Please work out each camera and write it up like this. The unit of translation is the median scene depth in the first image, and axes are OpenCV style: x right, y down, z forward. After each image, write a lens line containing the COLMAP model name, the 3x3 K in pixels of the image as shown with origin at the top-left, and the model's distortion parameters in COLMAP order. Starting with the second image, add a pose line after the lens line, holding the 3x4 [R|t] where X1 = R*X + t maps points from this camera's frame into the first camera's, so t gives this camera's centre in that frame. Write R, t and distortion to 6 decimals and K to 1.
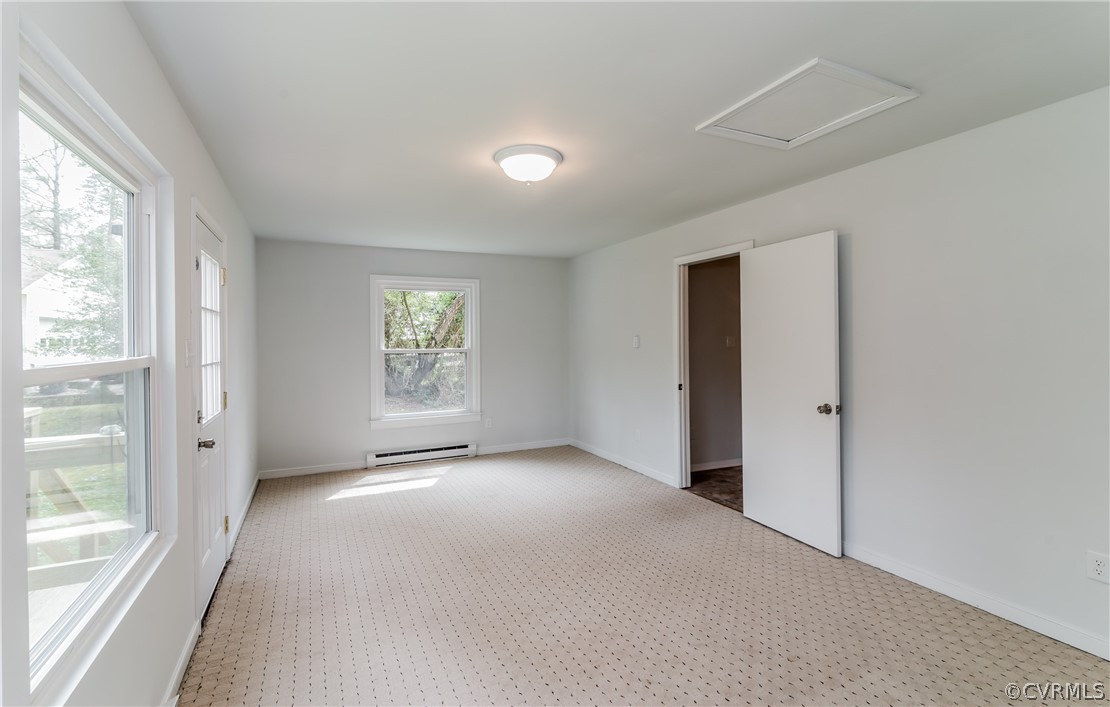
lens RADIAL K [[499.9, 0, 553.8], [0, 499.9, 344.5], [0, 0, 1]] dist [-0.001585, -0.000206]
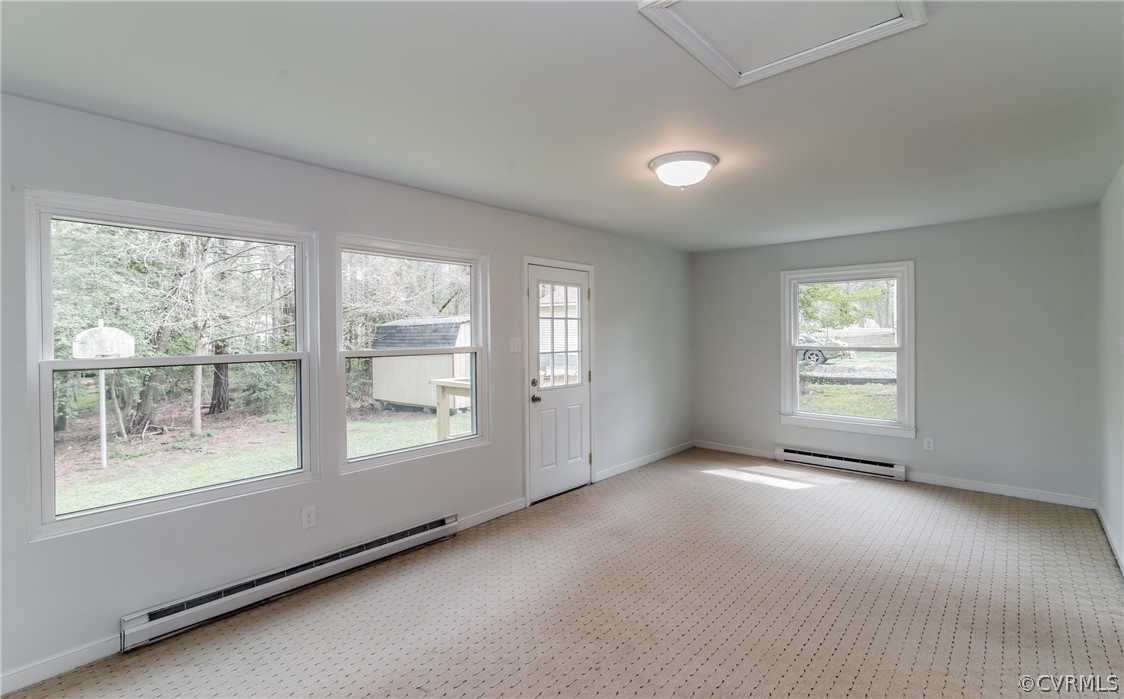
lens RADIAL K [[513.6, 0, 563.8], [0, 513.6, 342.1], [0, 0, 1]] dist [-0.002707, -0.000477]
pose [[0.386912, 0.025726, -0.921758, 0.659787], [-0.010584, 0.999669, 0.023458, -0.023751], [0.922056, 0.000679, 0.387056, 0.293264]]
